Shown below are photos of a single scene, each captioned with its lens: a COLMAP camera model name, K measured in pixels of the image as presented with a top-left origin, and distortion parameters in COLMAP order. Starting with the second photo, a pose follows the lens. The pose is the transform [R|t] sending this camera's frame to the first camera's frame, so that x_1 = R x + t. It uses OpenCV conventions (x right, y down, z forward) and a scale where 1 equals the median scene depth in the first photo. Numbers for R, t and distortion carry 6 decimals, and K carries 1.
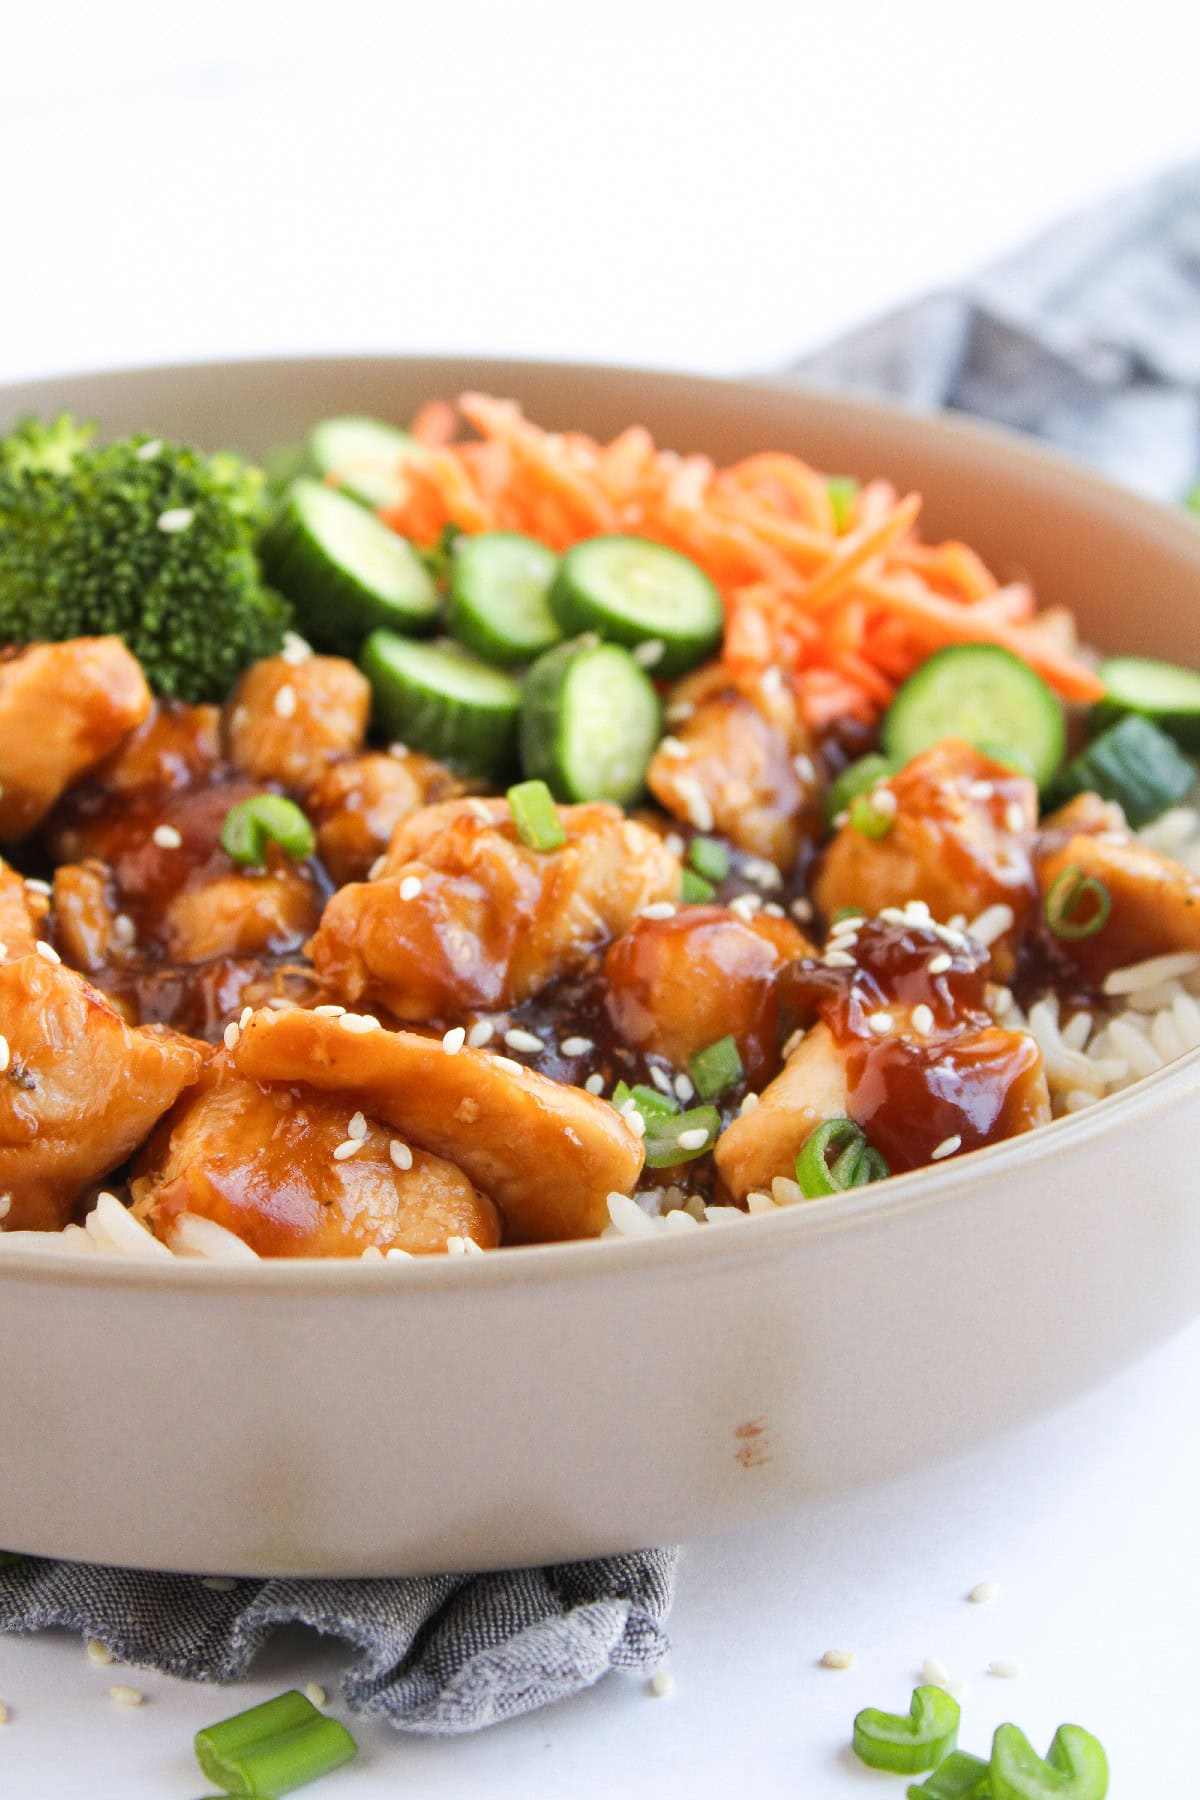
lens RADIAL K [[3994.9, 0, 600.0], [0, 3994.9, 900.0], [0, 0, 1]] dist [0.165538, -0.259329]
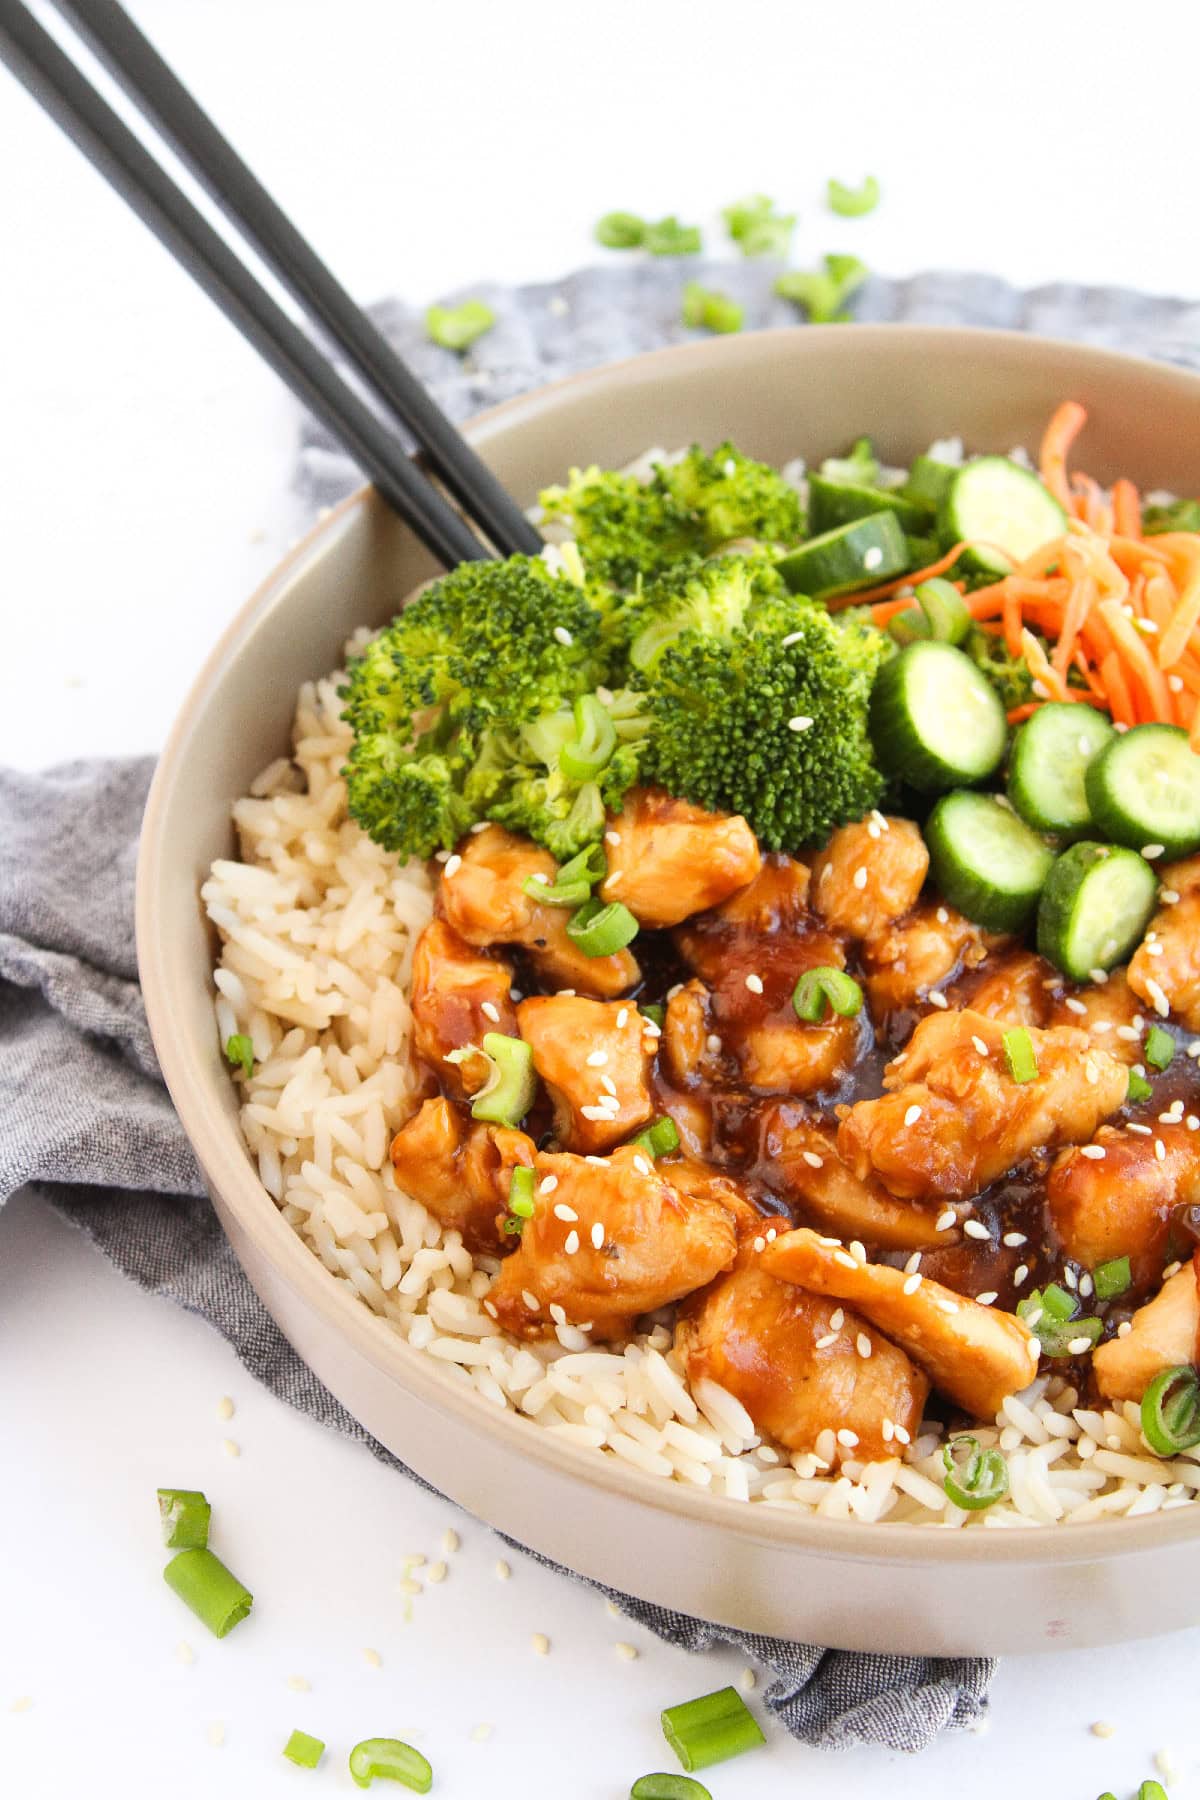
lens RADIAL K [[4333.9, 0, 600.0], [0, 4333.9, 900.0], [0, 0, 1]] dist [0.066724, -0.065162]
pose [[0.971555, 0.192127, -0.138451, 0.038082], [-0.123546, 0.909983, 0.395812, -0.615970], [0.202035, -0.367447, 0.907835, -0.324368]]
